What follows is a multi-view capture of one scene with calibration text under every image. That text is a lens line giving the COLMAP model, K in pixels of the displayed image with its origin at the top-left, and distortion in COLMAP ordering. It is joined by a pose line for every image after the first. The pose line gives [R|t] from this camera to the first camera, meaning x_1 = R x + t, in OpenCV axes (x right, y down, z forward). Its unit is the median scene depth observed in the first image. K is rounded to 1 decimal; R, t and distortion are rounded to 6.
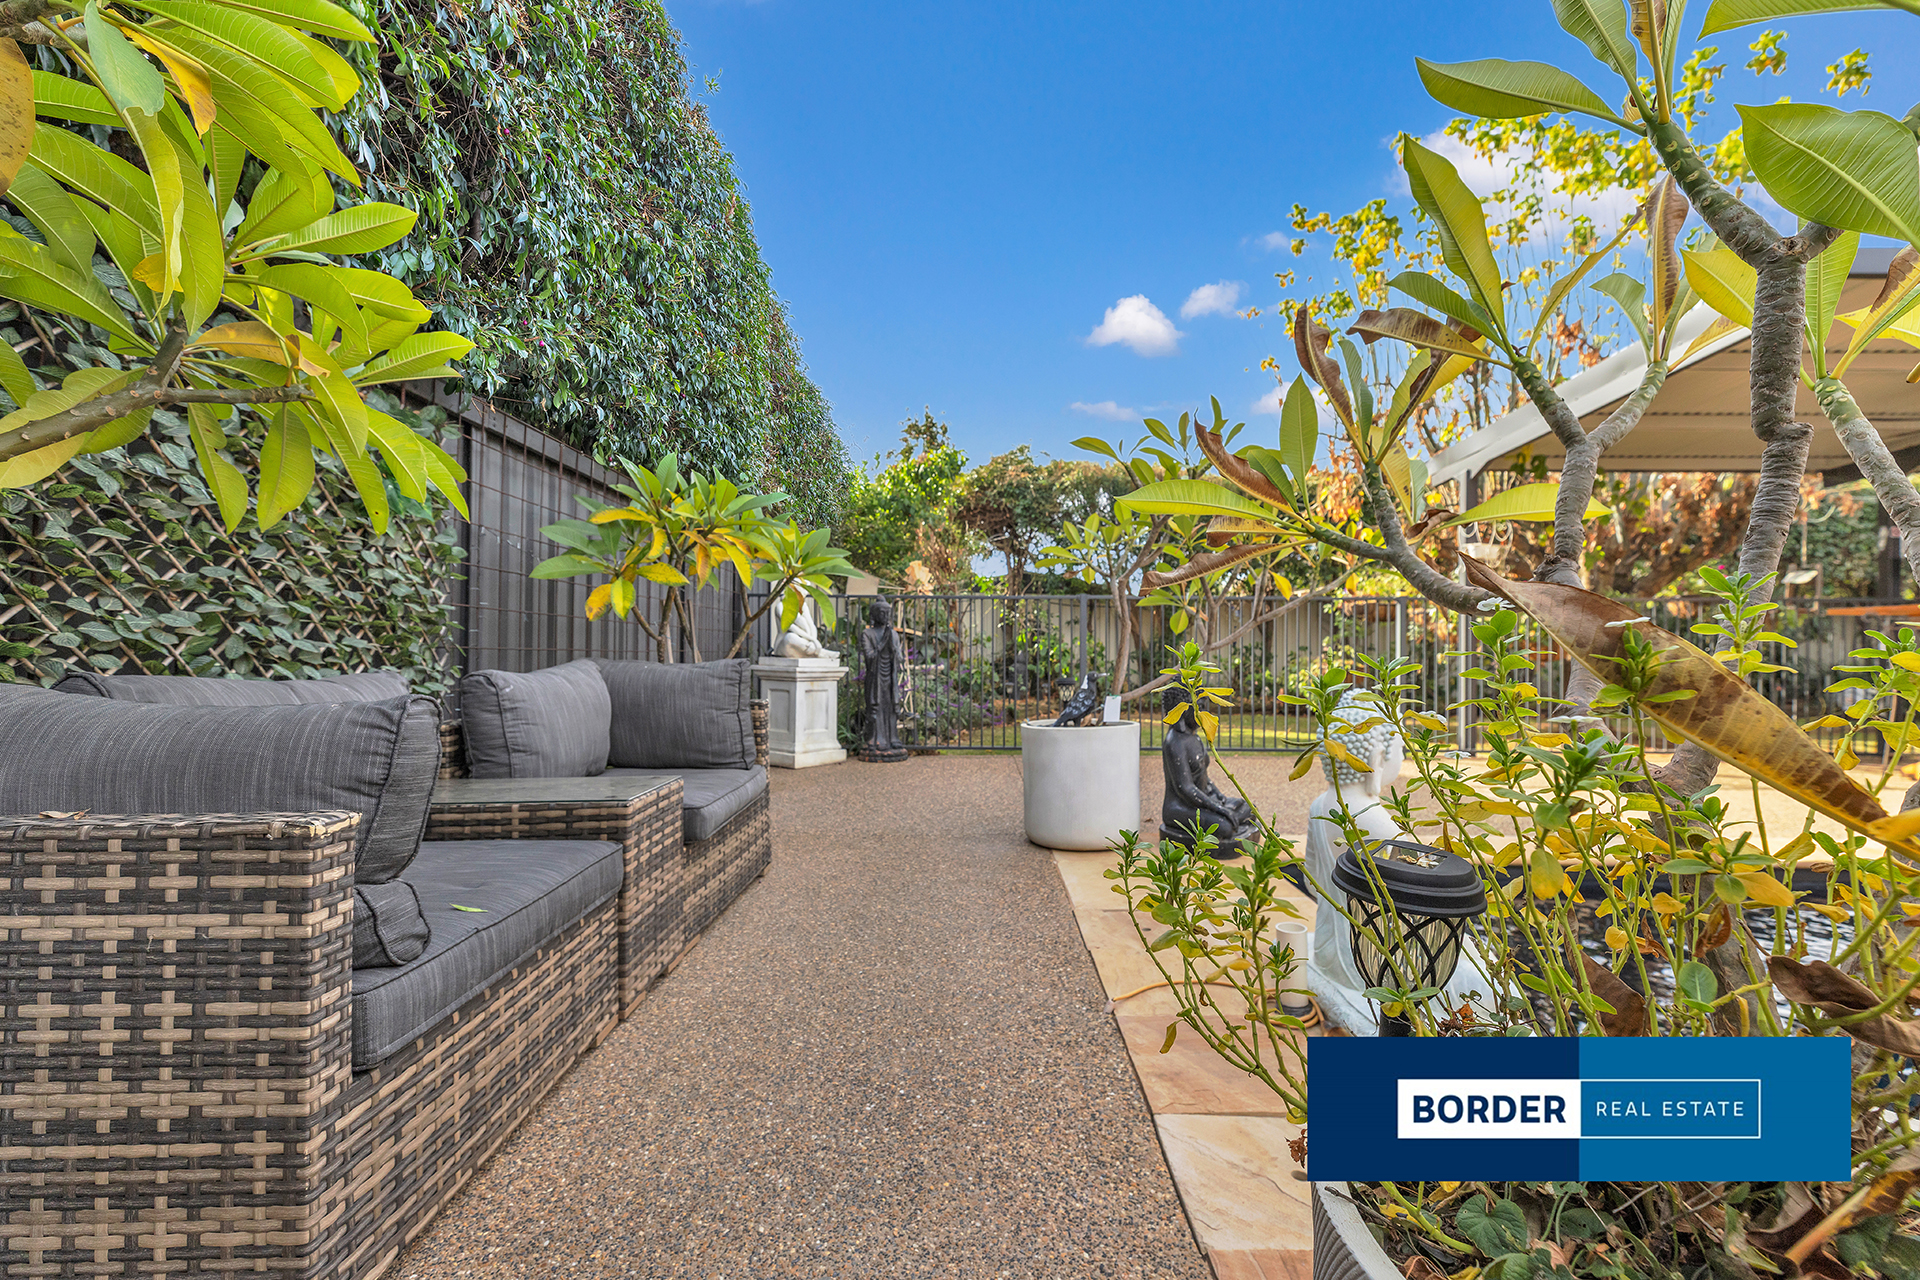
lens RADIAL K [[878.6, 0, 962.7], [0, 878.6, 652.6], [0, 0, 1]] dist [0.004457, -0.002334]
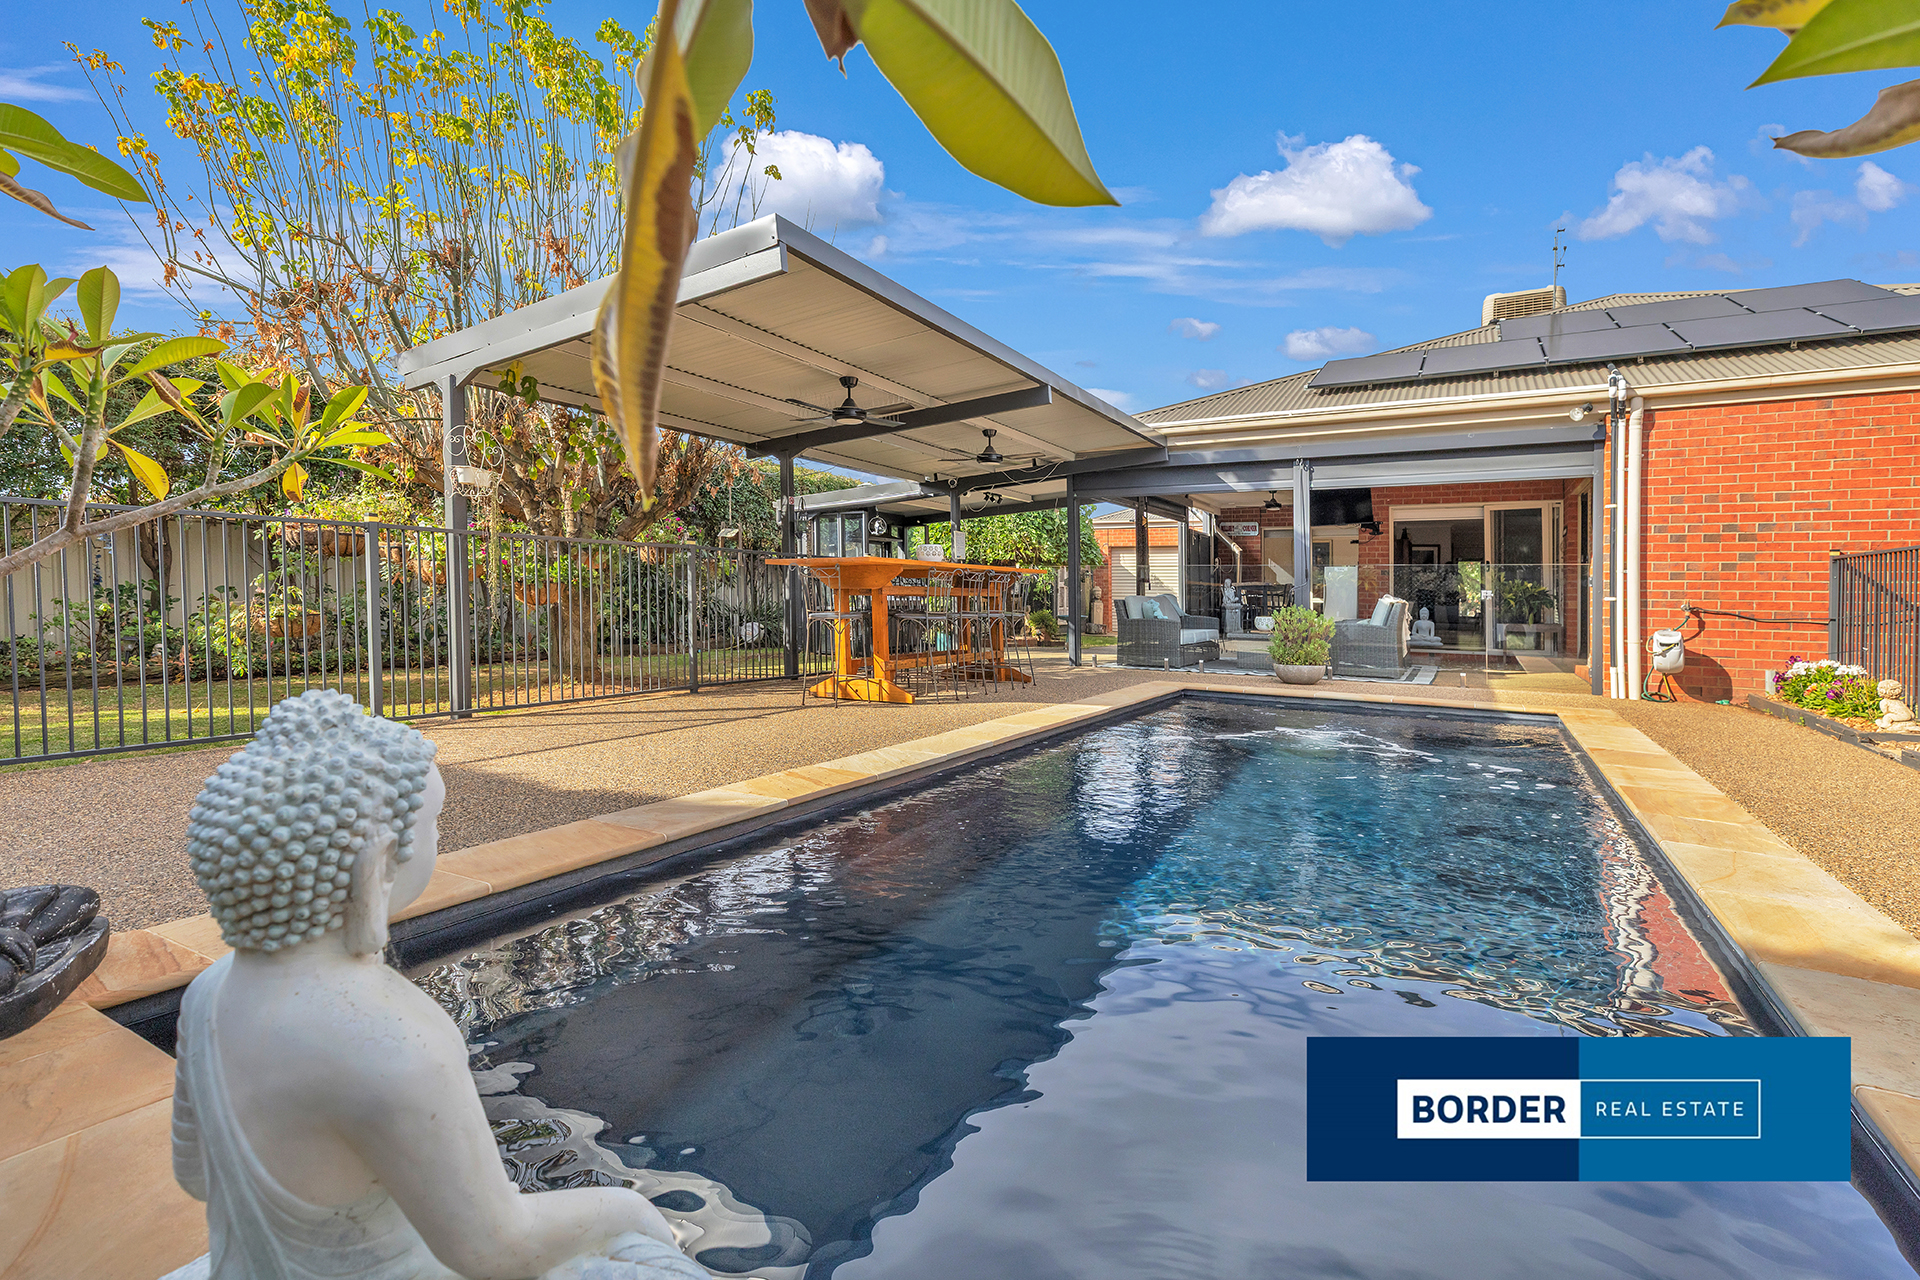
lens RADIAL K [[878.6, 0, 963.3], [0, 878.6, 636.3], [0, 0, 1]] dist [0.004457, -0.002334]
pose [[0.487943, -0.041077, 0.871908, 0.067788], [0.001245, 0.998924, 0.046365, 0.000042], [-0.872874, -0.021538, 0.487469, 0.151260]]
